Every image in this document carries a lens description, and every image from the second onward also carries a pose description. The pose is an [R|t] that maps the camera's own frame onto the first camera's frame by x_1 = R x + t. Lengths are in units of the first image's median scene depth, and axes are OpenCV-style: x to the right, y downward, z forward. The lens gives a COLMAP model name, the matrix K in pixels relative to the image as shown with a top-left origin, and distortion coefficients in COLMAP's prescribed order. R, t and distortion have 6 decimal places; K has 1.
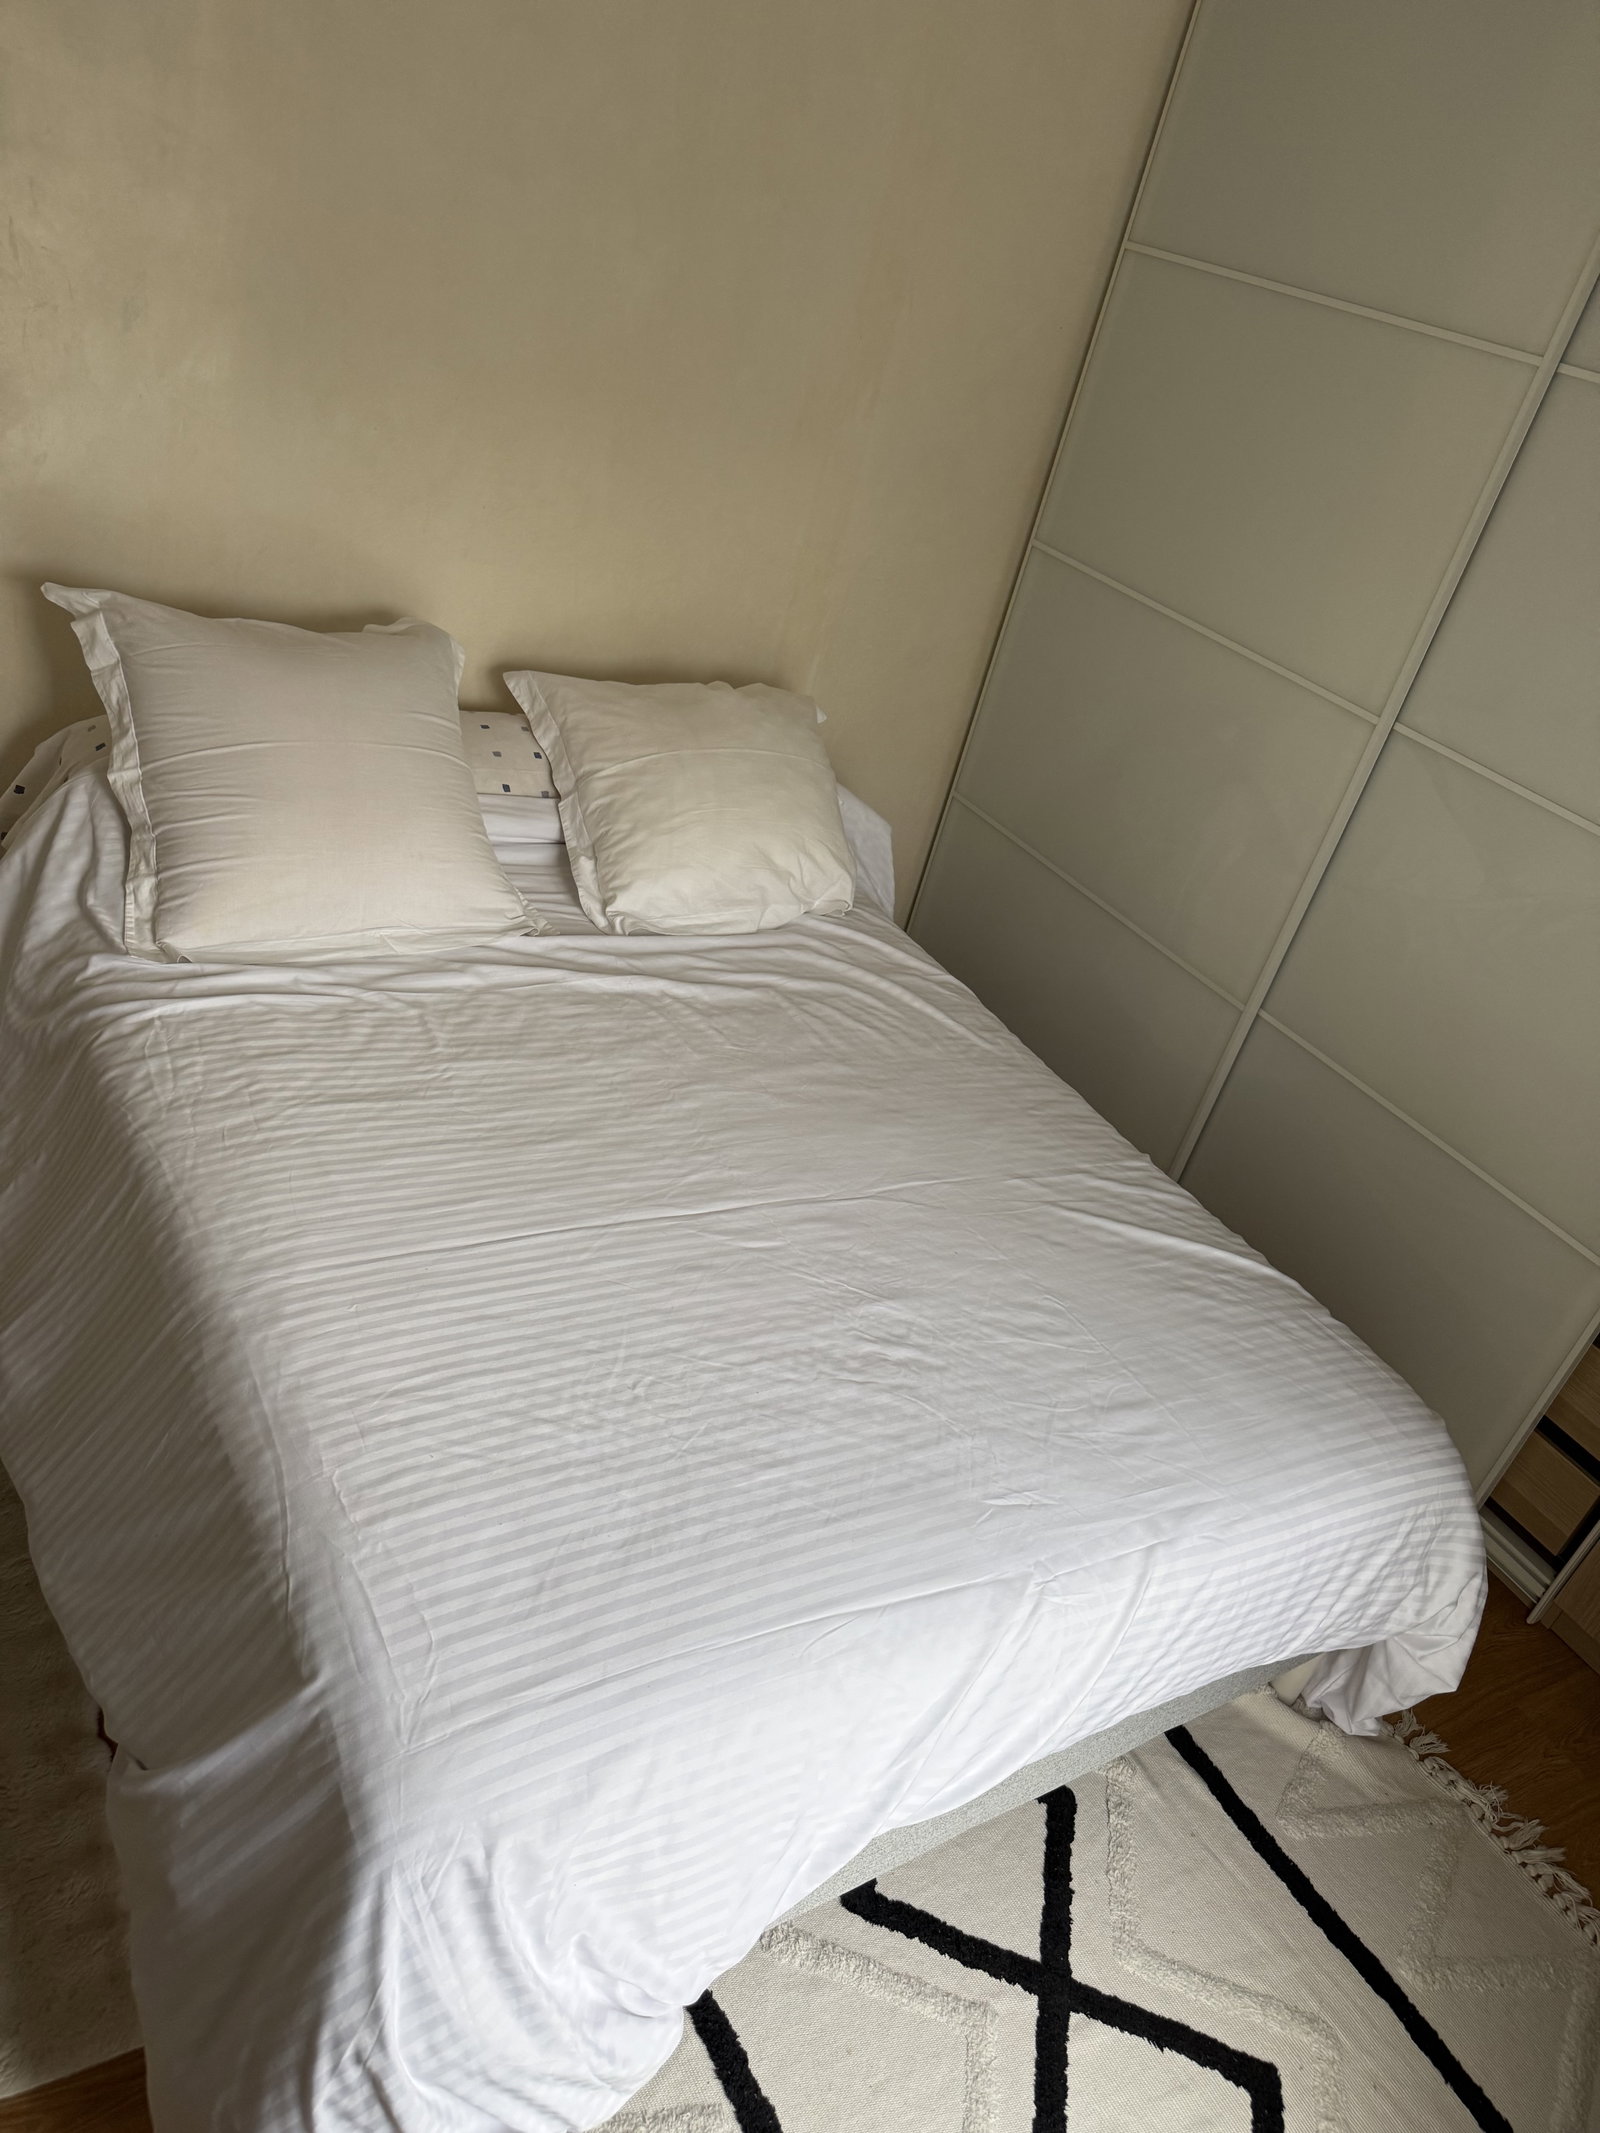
lens RADIAL K [[1486.6, 0, 800.0], [0, 1486.6, 1066.5], [0, 0, 1]] dist [0.009229, 0.001364]
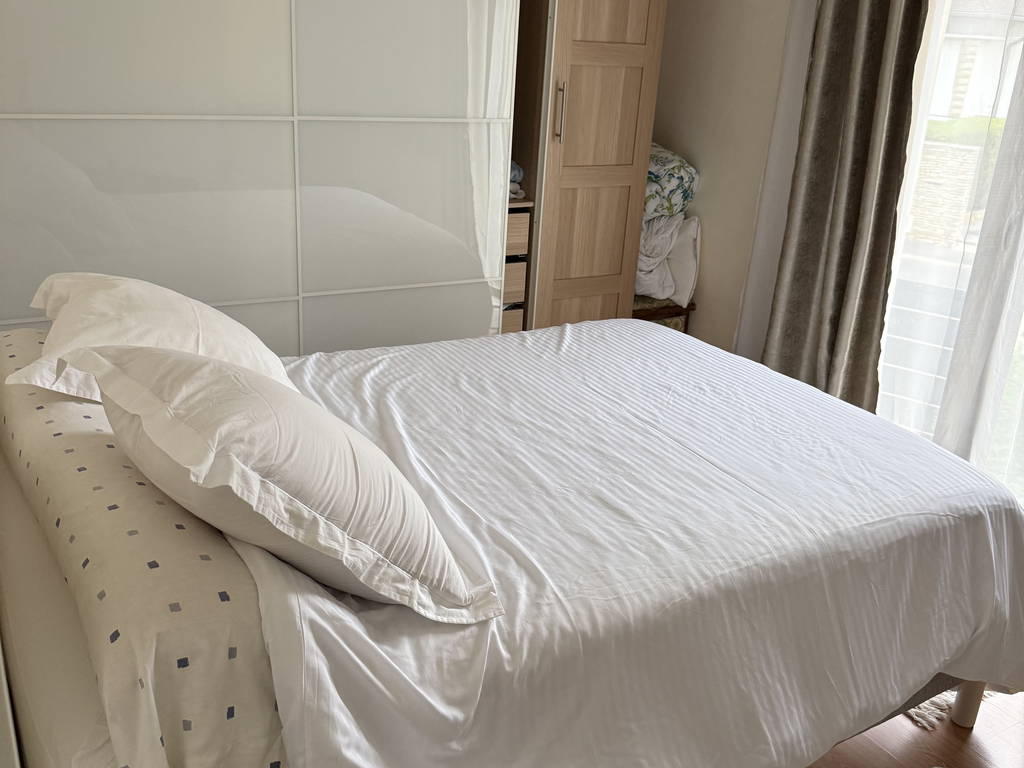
lens RADIAL K [[946.6, 0, 512.0], [0, 946.6, 384.0], [0, 0, 1]] dist [0.063369, 0.005230]
pose [[0.018878, -0.566217, 0.824040, -0.928232], [0.465176, 0.734524, 0.494051, -0.548686], [-0.885017, 0.373997, 0.277256, 0.688380]]
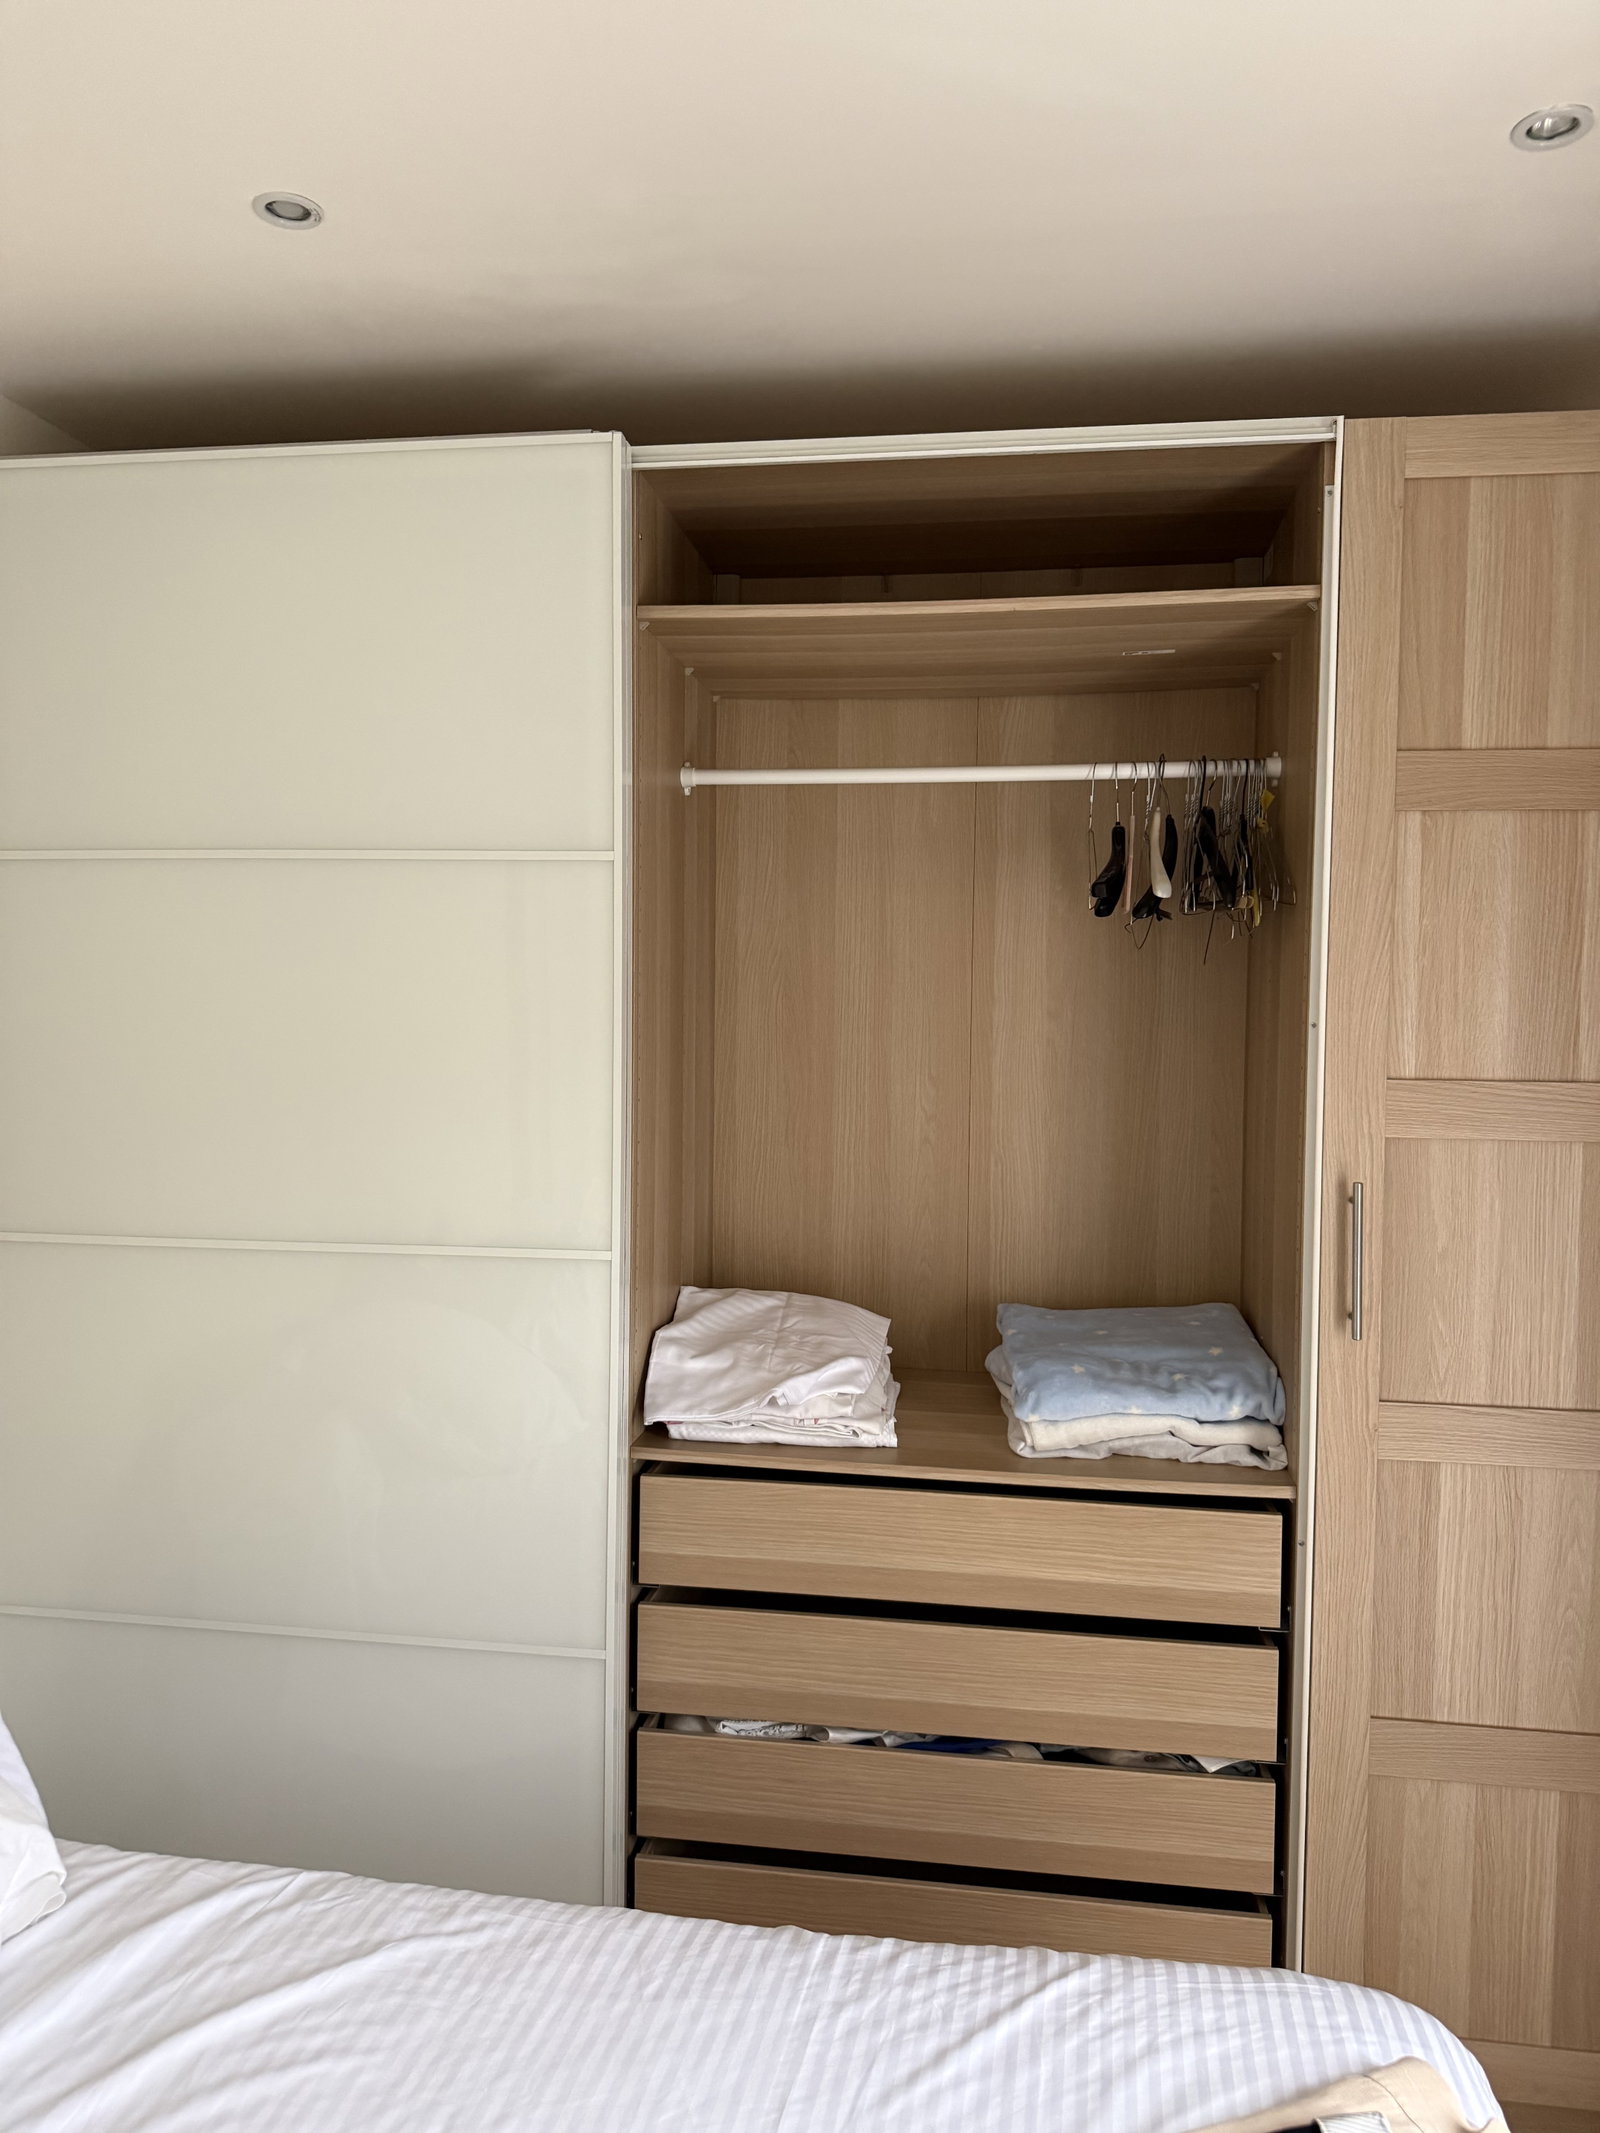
lens RADIAL K [[1486.6, 0, 800.0], [0, 1486.6, 1066.5], [0, 0, 1]] dist [0.009229, 0.001364]
pose [[0.603770, -0.252149, 0.756229, -0.191780], [0.518722, 0.844609, -0.132527, -0.193700], [-0.605302, 0.472288, 0.640745, 0.433398]]
